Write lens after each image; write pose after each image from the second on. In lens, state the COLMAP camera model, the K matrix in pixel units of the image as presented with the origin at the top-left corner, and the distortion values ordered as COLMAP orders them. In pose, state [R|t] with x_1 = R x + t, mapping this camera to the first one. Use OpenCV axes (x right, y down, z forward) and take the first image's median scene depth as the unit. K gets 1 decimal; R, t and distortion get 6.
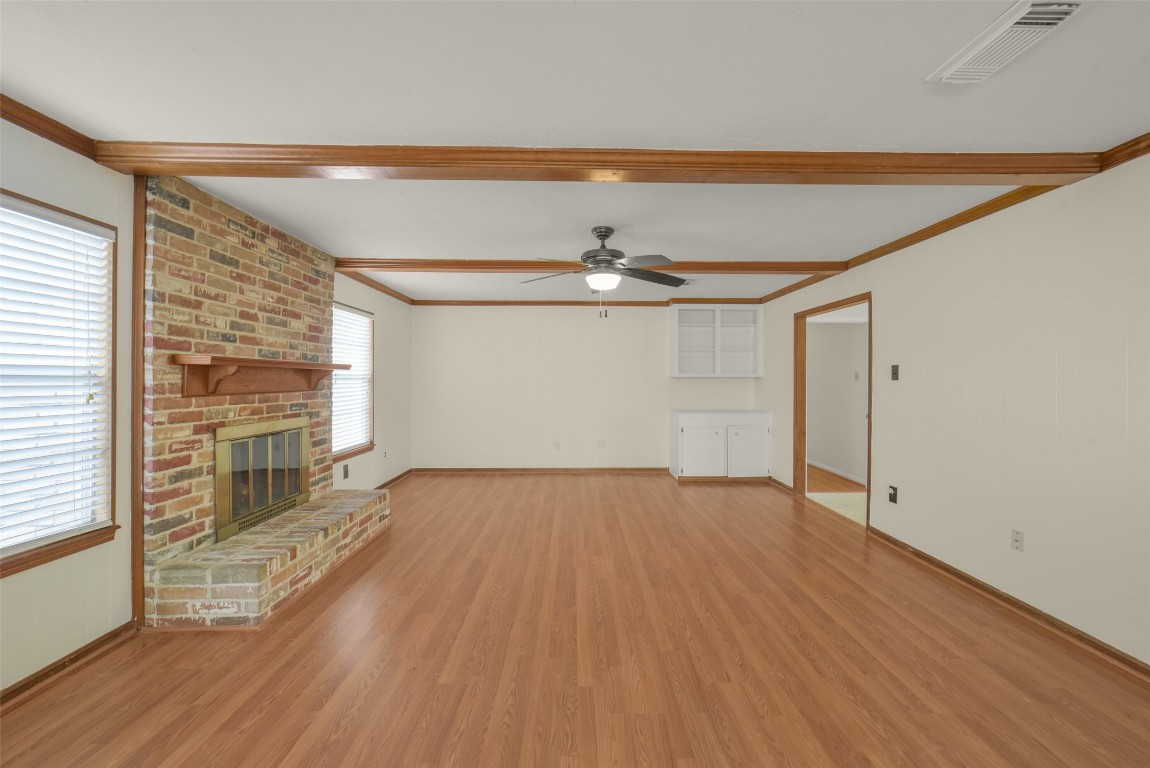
lens RADIAL K [[465.6, 0, 570.3], [0, 465.6, 378.8], [0, 0, 1]] dist [-0.013853, 0.000310]
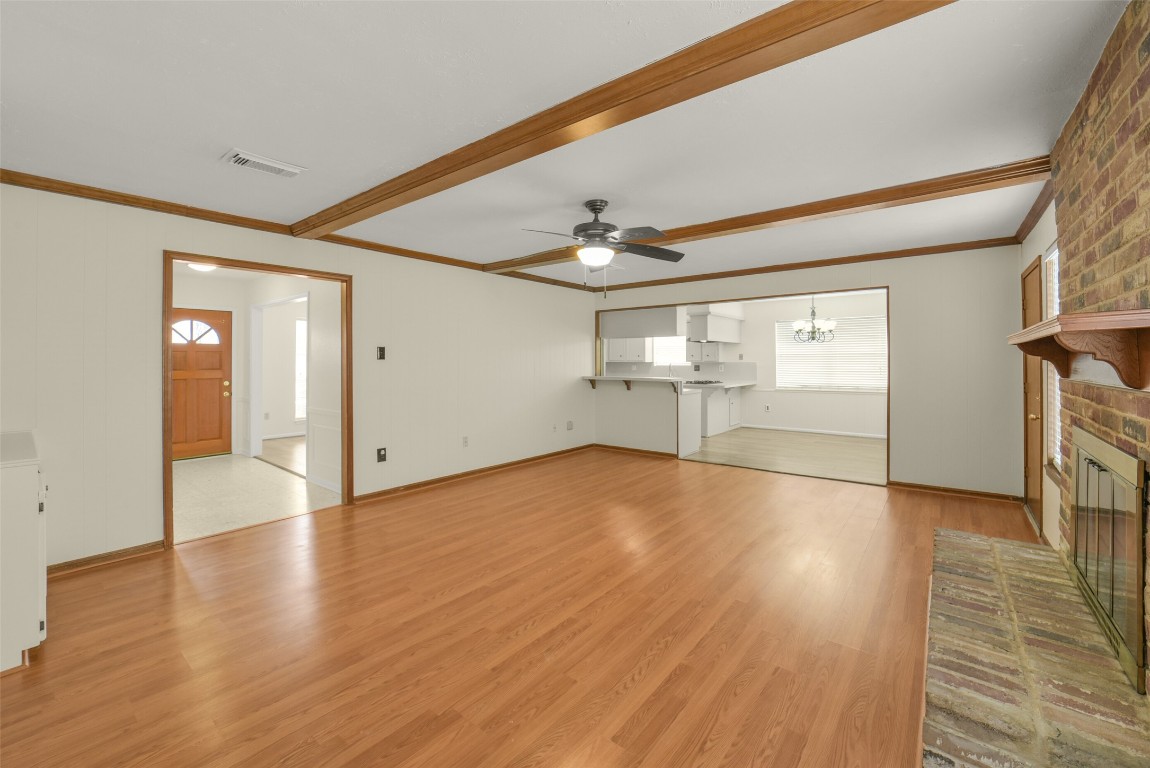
lens RADIAL K [[455.4, 0, 585.5], [0, 455.4, 368.7], [0, 0, 1]] dist [-0.021334, 0.011444]
pose [[-0.789066, -0.018252, 0.614037, -0.481560], [-0.006355, 0.999748, 0.021550, -0.003168], [-0.614275, 0.013102, -0.788983, 1.739408]]
